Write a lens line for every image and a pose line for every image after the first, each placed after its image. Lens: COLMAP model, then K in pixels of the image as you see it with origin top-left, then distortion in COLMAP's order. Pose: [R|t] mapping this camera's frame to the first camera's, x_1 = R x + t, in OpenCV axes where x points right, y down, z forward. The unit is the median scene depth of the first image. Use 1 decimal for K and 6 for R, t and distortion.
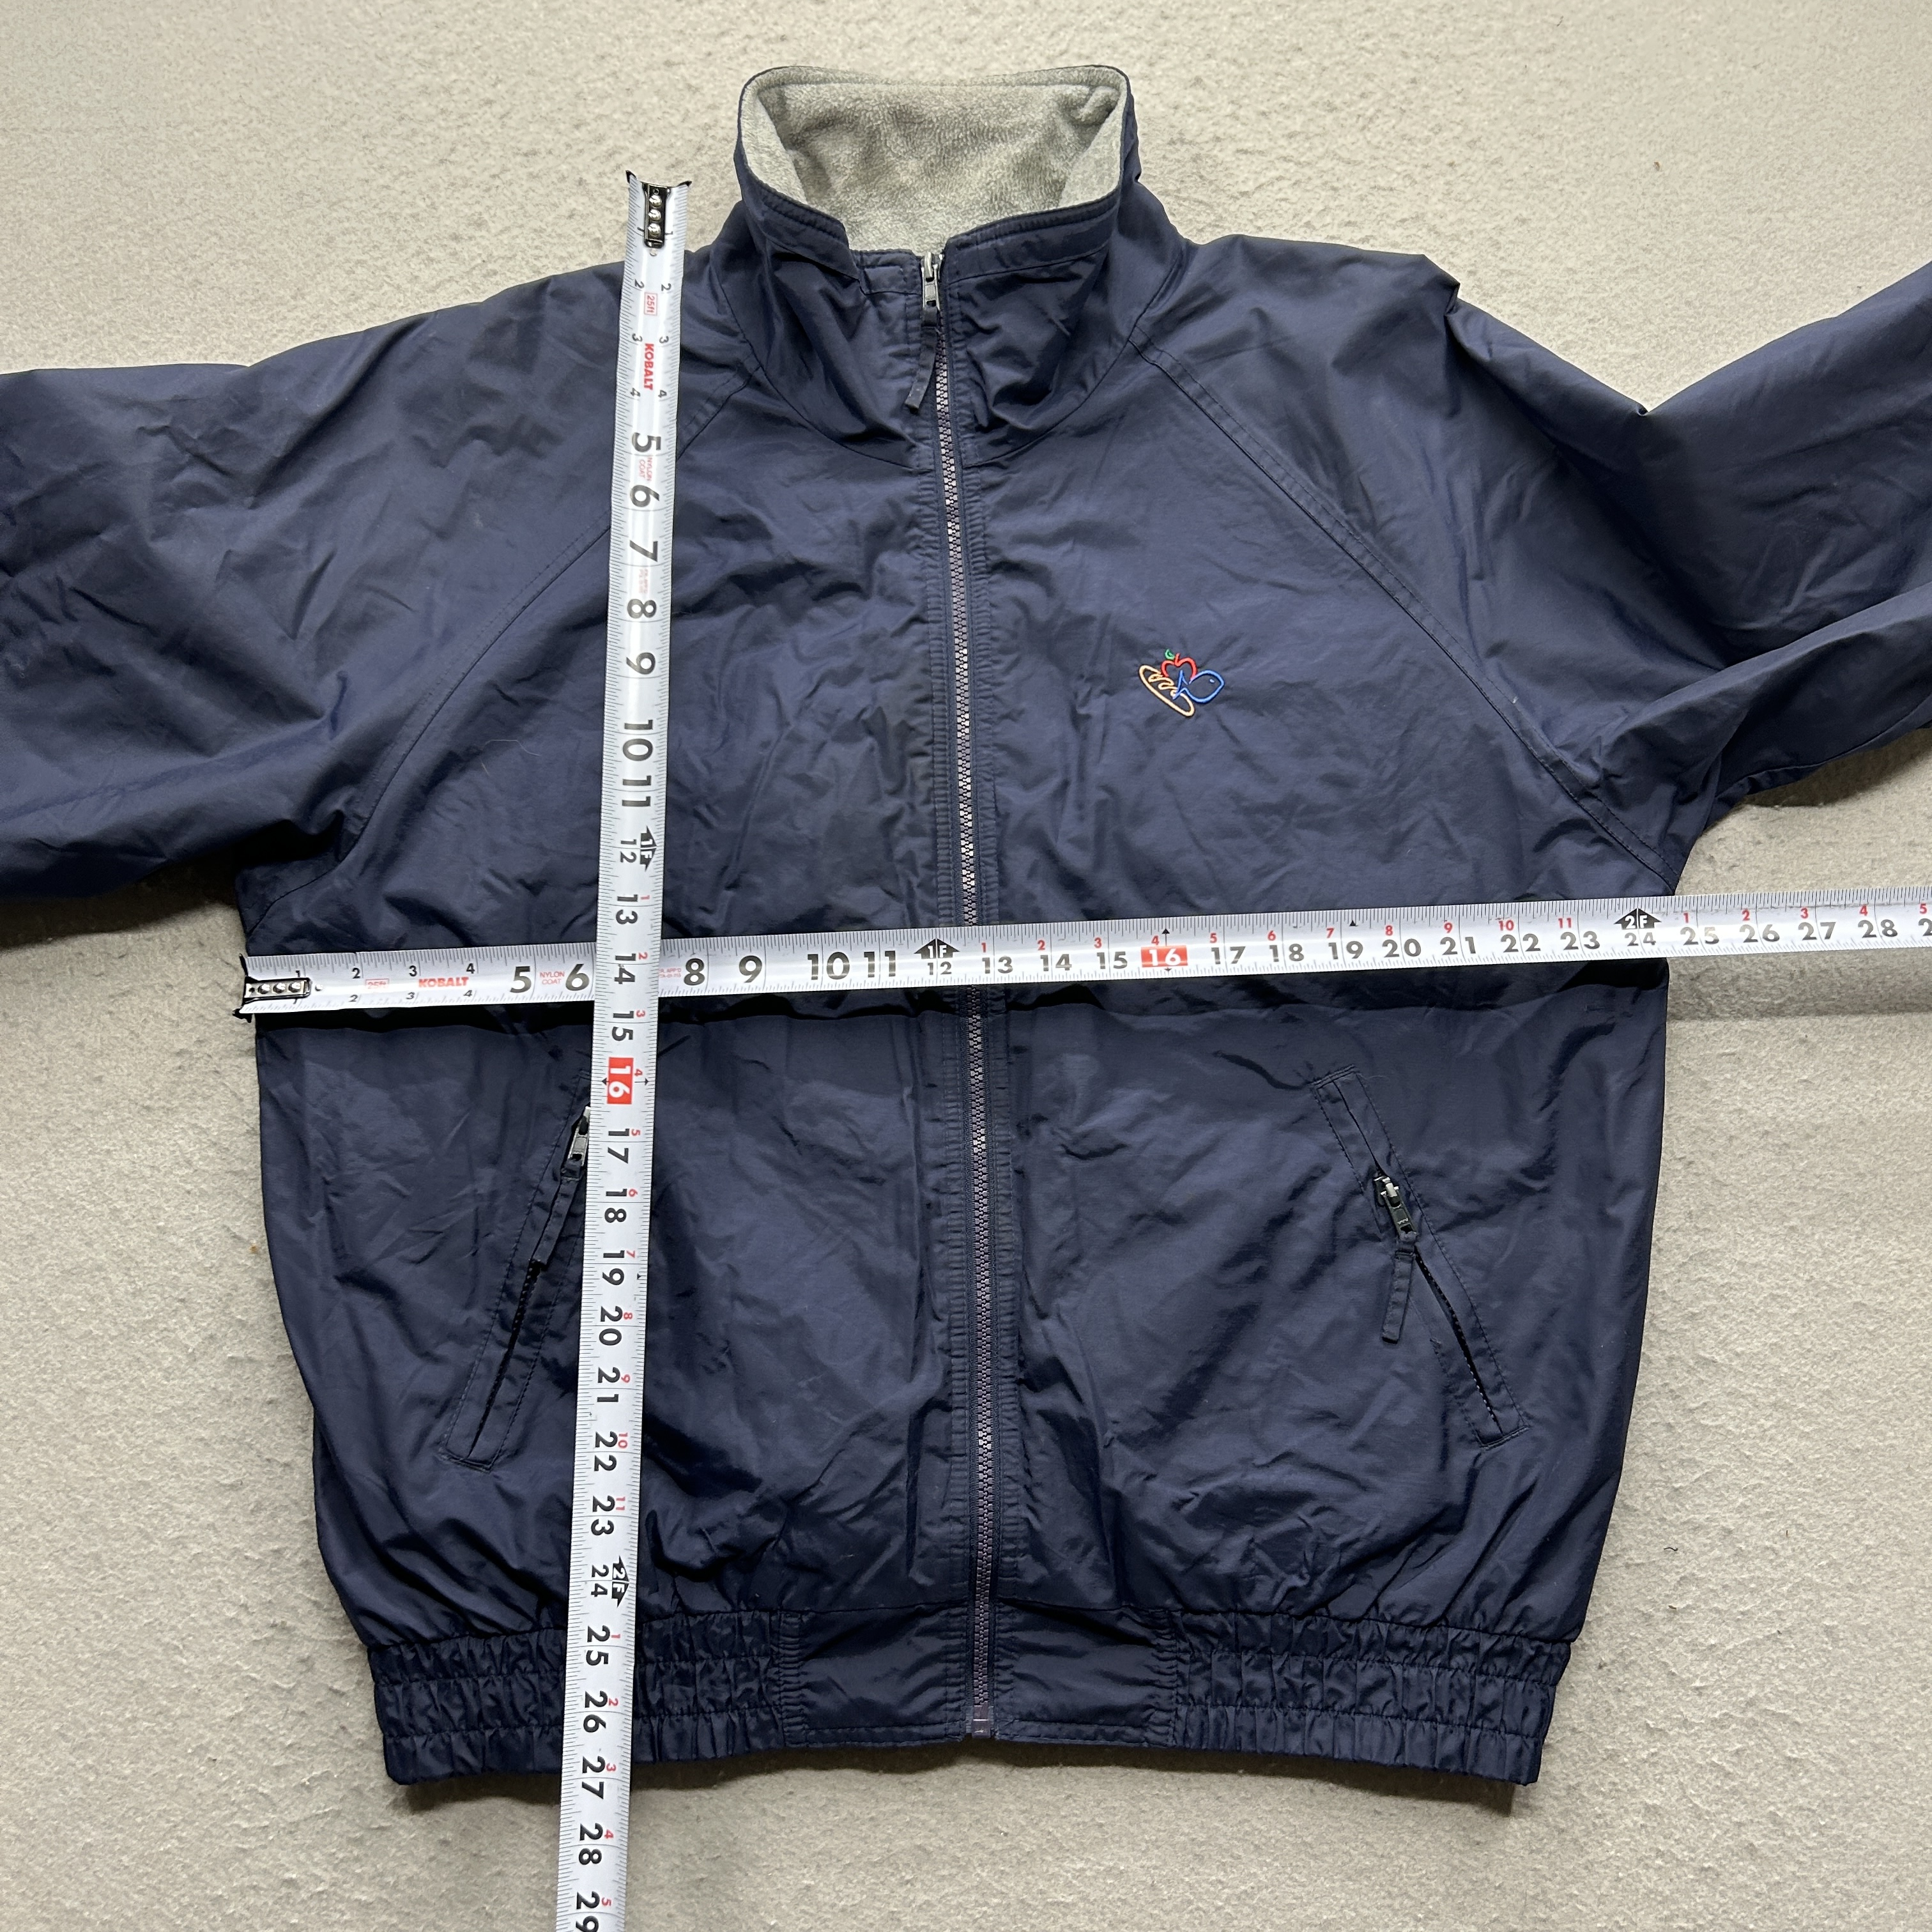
lens RADIAL K [[1894.9, 0, 969.4], [0, 1894.9, 1018.3], [0, 0, 1]] dist [0.014631, -0.003930]
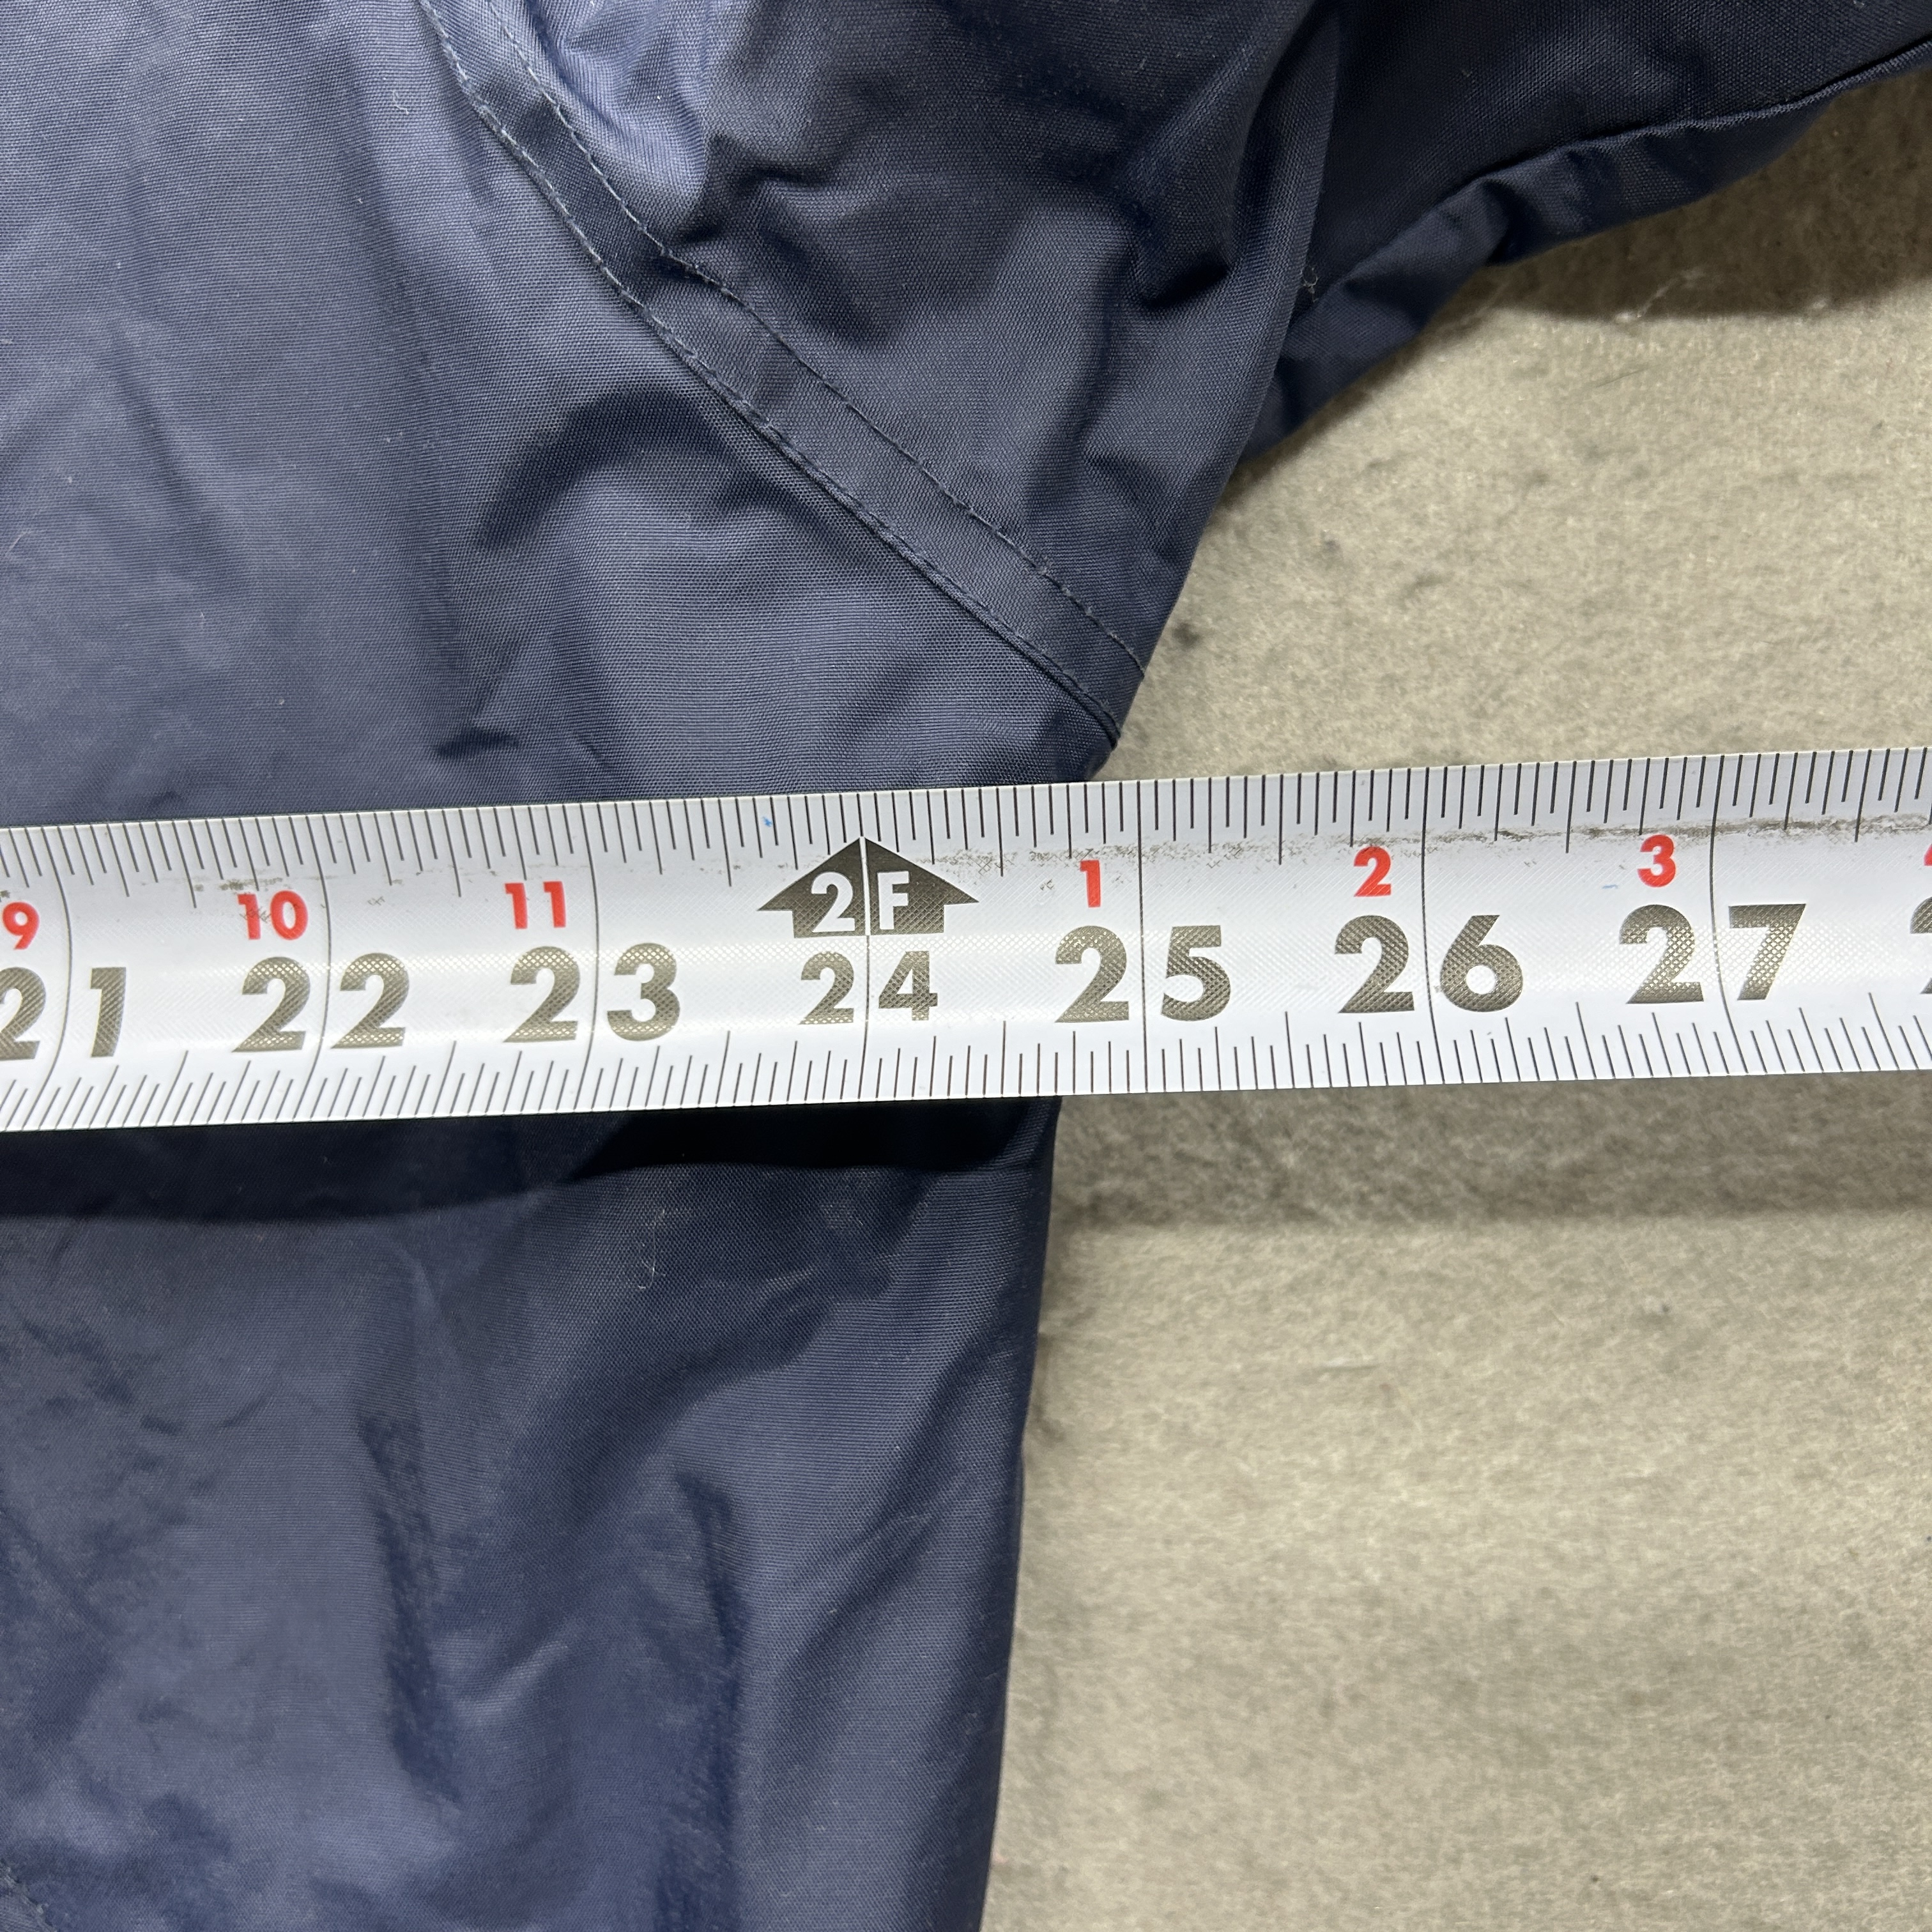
lens RADIAL K [[1894.9, 0, 969.4], [0, 1894.9, 1018.3], [0, 0, 1]] dist [0.014631, -0.003930]
pose [[0.998846, -0.002366, -0.047977, 0.367020], [0.013439, 0.972667, 0.231814, -0.085583], [0.046117, -0.232191, 0.971576, 0.775988]]
